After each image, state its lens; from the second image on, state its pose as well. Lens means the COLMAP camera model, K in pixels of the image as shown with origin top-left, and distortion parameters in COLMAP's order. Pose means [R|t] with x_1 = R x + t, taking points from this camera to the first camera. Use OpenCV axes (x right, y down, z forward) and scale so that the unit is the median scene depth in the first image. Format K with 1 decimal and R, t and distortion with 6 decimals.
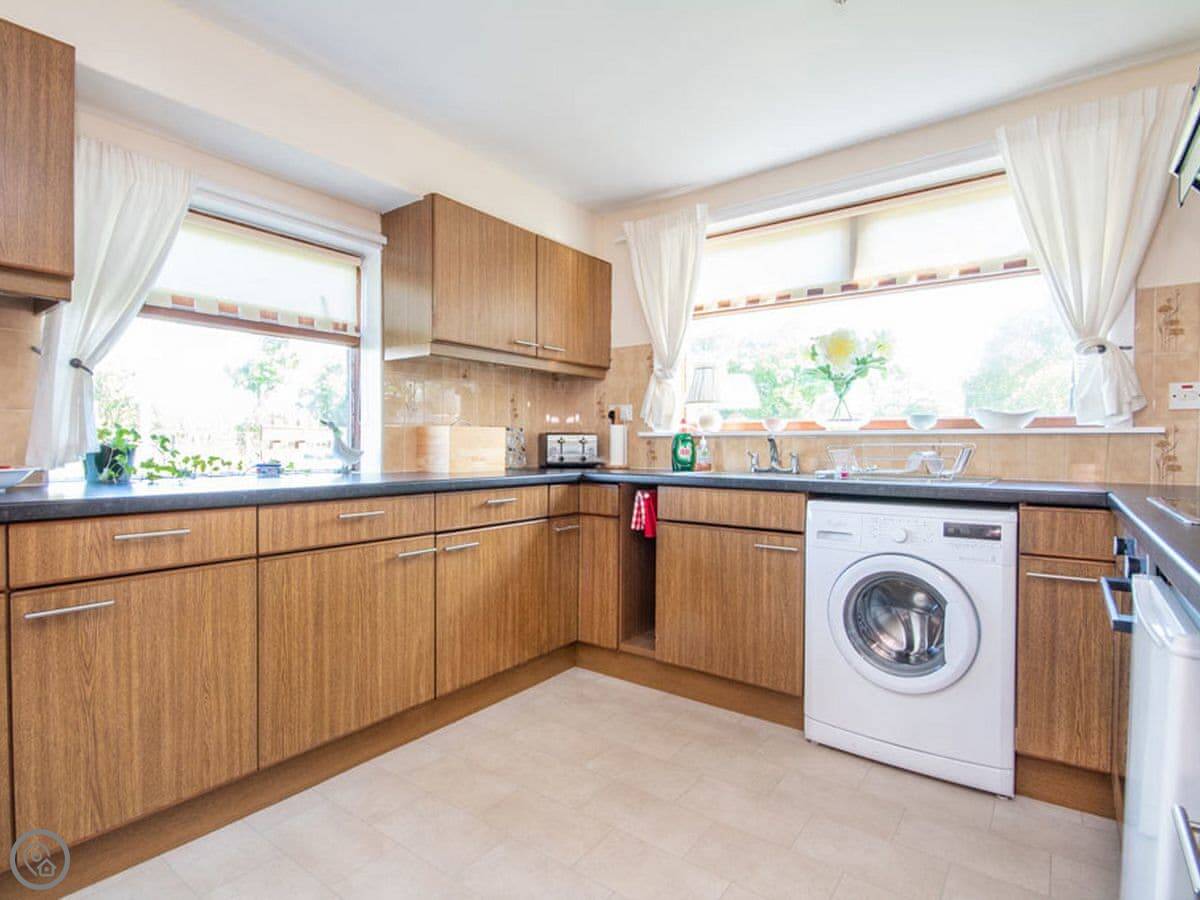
lens RADIAL K [[611.4, 0, 589.3], [0, 611.4, 452.2], [0, 0, 1]] dist [-0.001278, 0.001032]
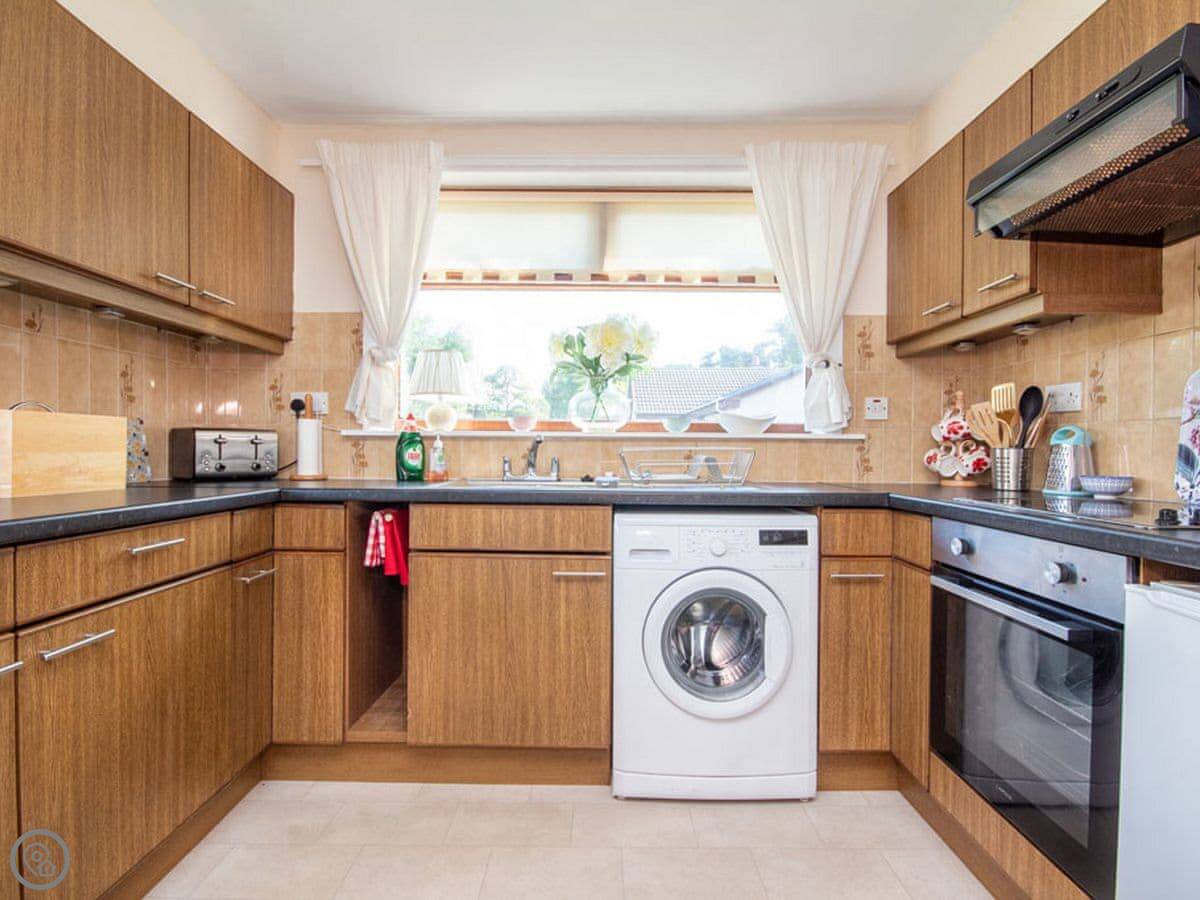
lens RADIAL K [[611.4, 0, 589.3], [0, 611.4, 452.2], [0, 0, 1]] dist [-0.001278, 0.001032]
pose [[0.804585, -0.001335, 0.593837, -0.143310], [0.002555, 0.999996, -0.001214, -0.004836], [-0.593833, 0.002494, 0.804585, 0.278920]]
